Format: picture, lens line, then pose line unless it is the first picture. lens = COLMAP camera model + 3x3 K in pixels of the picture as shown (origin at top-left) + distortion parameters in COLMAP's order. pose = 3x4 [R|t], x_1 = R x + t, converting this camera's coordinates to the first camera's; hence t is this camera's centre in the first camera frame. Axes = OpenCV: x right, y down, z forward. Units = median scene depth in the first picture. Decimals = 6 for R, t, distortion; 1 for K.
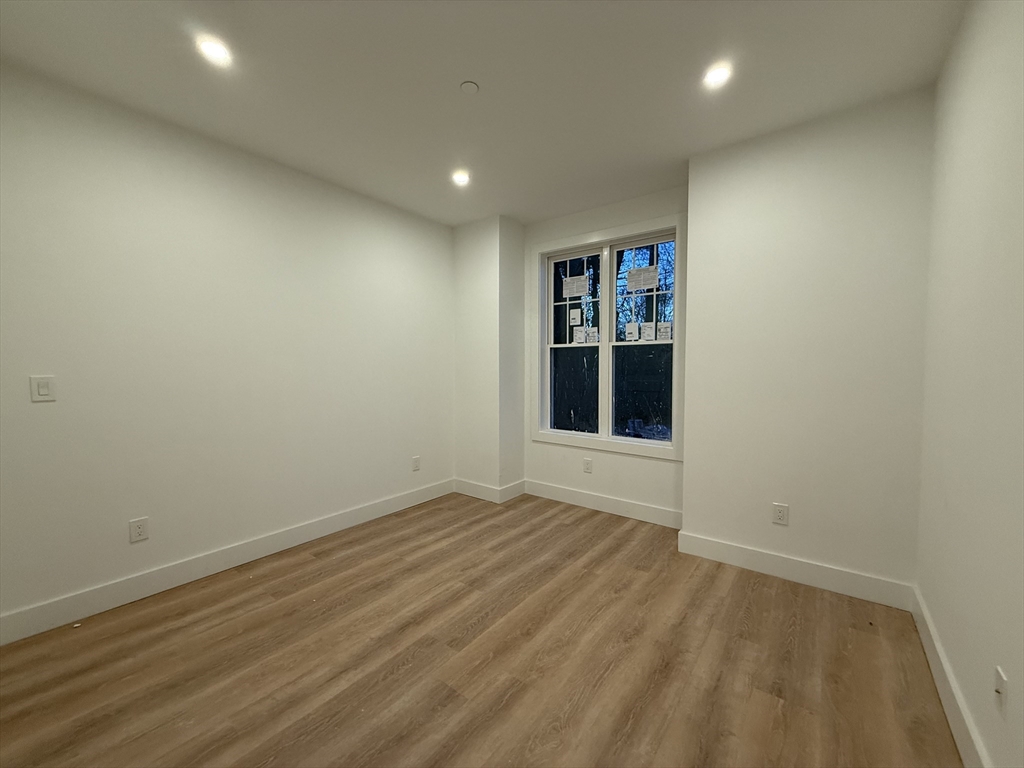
lens RADIAL K [[405.2, 0, 517.4], [0, 405.2, 380.1], [0, 0, 1]] dist [-0.001244, -0.000134]
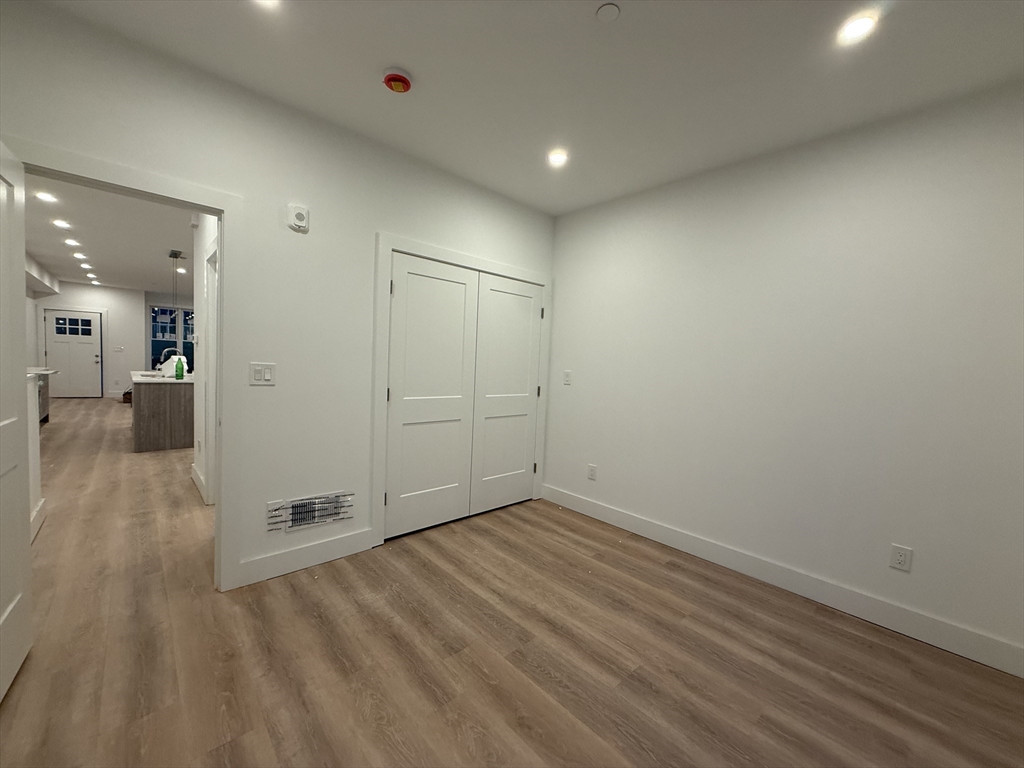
lens RADIAL K [[405.2, 0, 487.7], [0, 405.2, 382.4], [0, 0, 1]] dist [-0.001244, -0.000134]
pose [[-0.199652, 0.043745, -0.978890, 0.719849], [-0.080675, 0.994877, 0.060914, -0.029010], [0.976540, 0.091133, -0.195100, 1.014695]]
